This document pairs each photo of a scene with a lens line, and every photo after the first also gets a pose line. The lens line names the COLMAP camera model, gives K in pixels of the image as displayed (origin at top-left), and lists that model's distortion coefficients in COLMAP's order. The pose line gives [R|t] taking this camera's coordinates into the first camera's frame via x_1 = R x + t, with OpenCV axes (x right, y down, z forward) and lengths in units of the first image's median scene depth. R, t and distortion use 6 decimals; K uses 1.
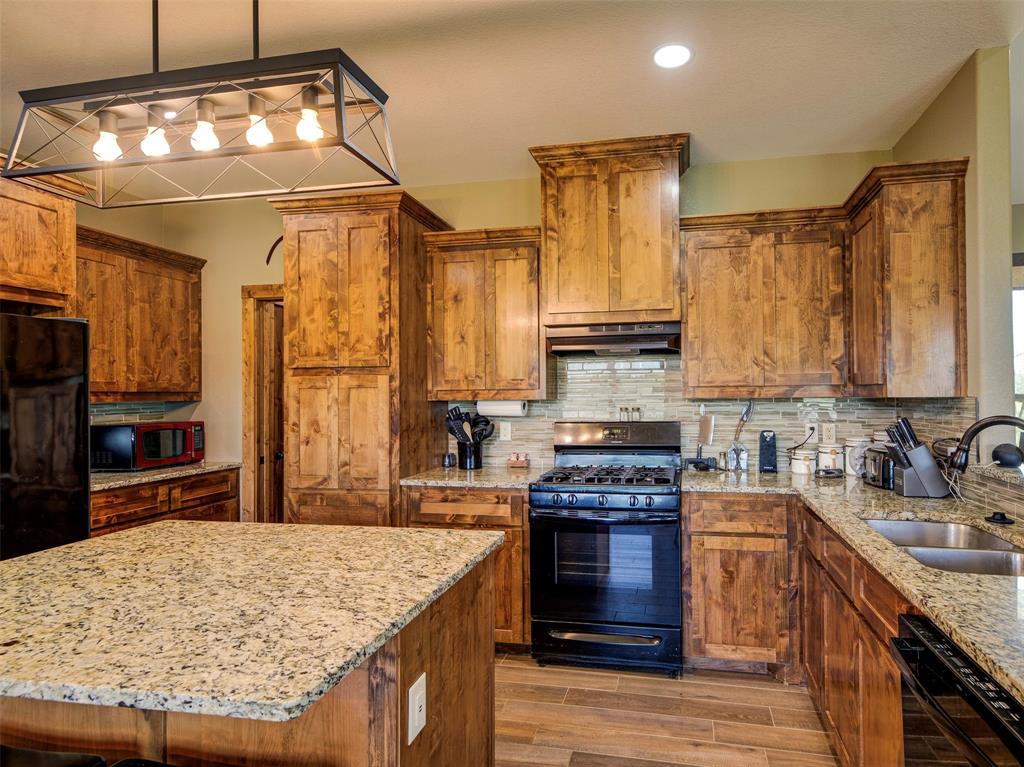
lens RADIAL K [[549.2, 0, 571.4], [0, 549.2, 384.8], [0, 0, 1]] dist [0.020652, -0.001395]
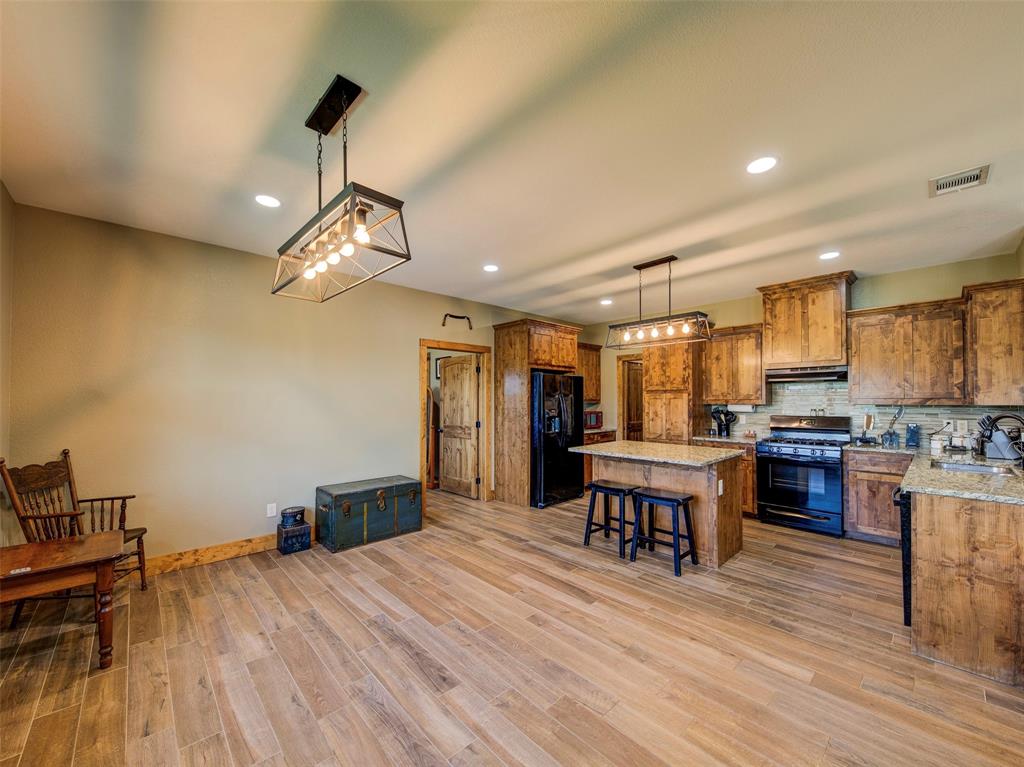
lens RADIAL K [[408.1, 0, 512.0], [0, 408.1, 396.8], [0, 0, 1]] dist [0.010209, -0.003896]
pose [[0.815979, 0.000718, -0.578081, 0.069167], [0.004454, 0.999962, 0.007529, -0.018617], [0.578064, -0.008718, 0.815945, -0.854209]]
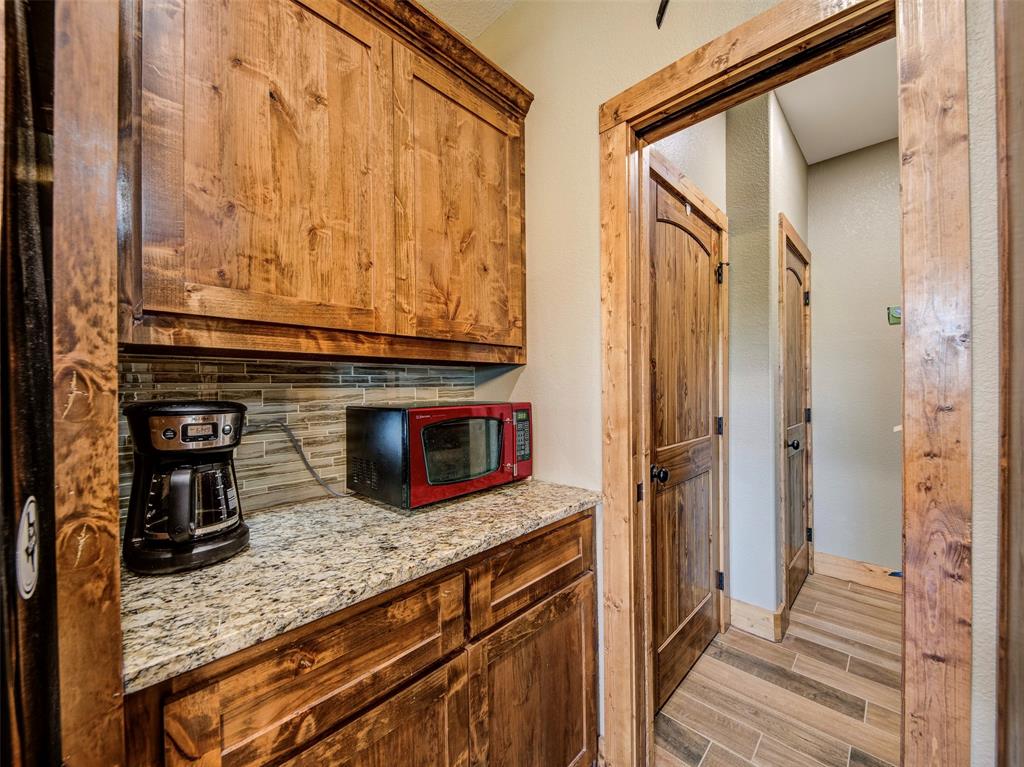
lens RADIAL K [[408.1, 0, 514.8], [0, 408.1, 384.6], [0, 0, 1]] dist [0.010209, -0.003896]
pose [[0.828432, 0.002254, -0.560085, -0.558280], [0.008833, 0.999815, 0.017088, 0.050783], [0.560020, -0.019104, 0.828259, 0.815768]]
